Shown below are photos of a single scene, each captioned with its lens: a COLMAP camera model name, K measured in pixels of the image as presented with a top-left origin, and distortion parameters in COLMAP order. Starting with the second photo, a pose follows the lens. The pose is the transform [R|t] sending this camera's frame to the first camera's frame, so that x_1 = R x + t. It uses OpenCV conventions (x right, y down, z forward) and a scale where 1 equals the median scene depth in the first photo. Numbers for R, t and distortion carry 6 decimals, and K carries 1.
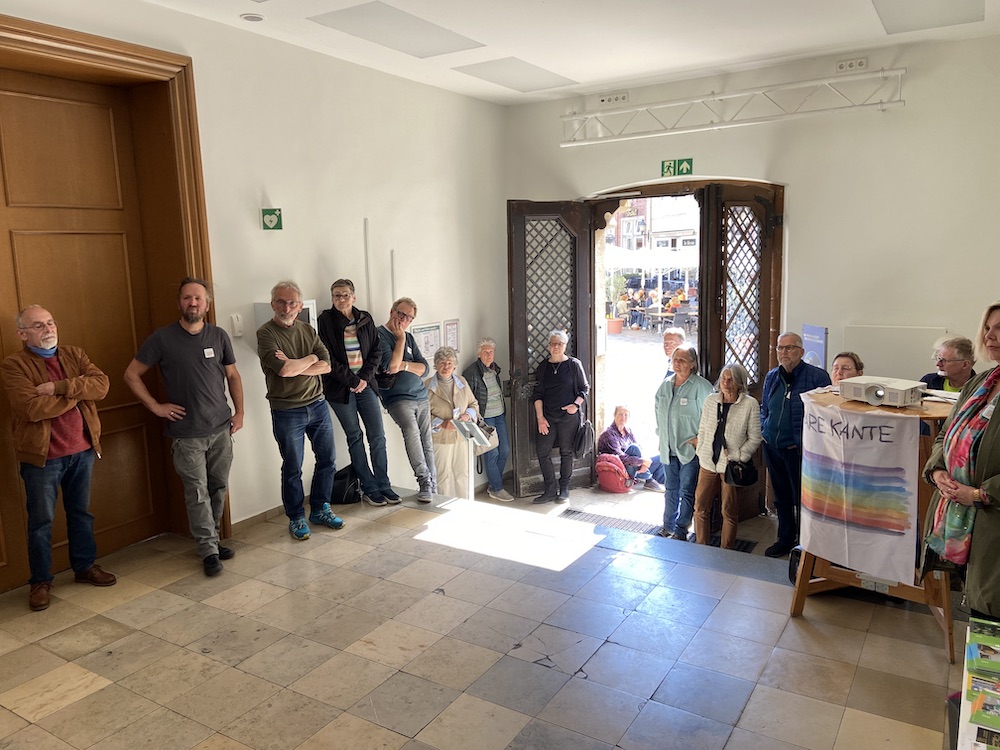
lens RADIAL K [[764.8, 0, 500.0], [0, 764.8, 375.0], [0, 0, 1]] dist [0.094344, -0.153014]
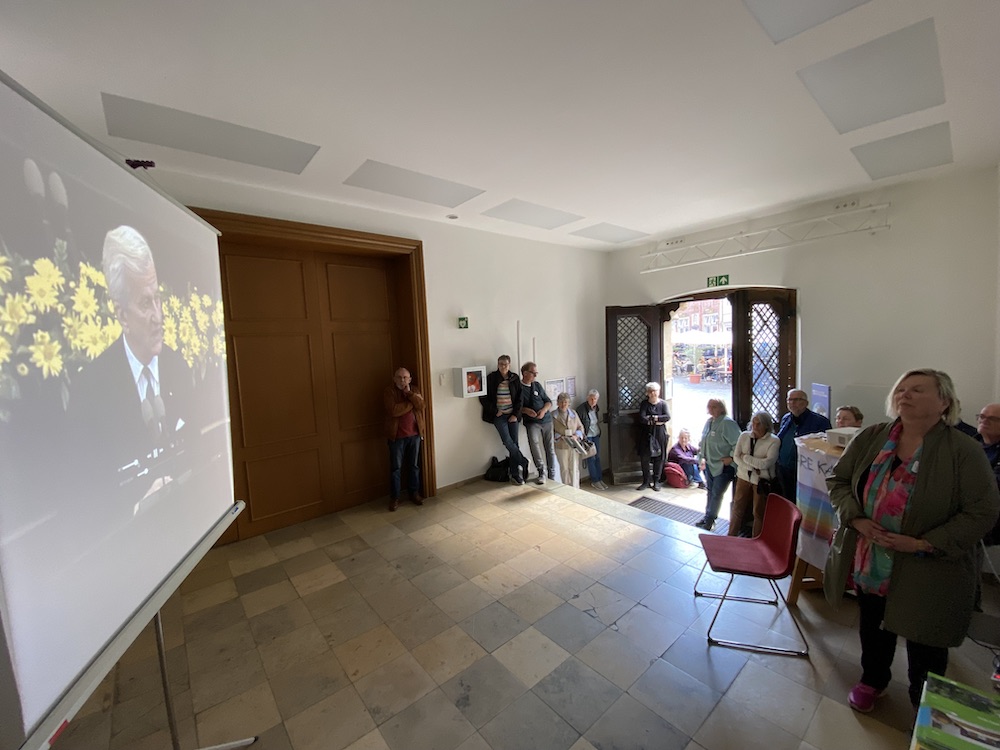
lens RADIAL K [[405.5, 0, 500.0], [0, 405.5, 375.0], [0, 0, 1]] dist [0.024346, -0.032535]
pose [[0.948129, 0.008409, -0.317776, 0.078972], [-0.028844, 0.997802, -0.059655, -0.018670], [0.316575, 0.065726, 0.946288, 0.099515]]
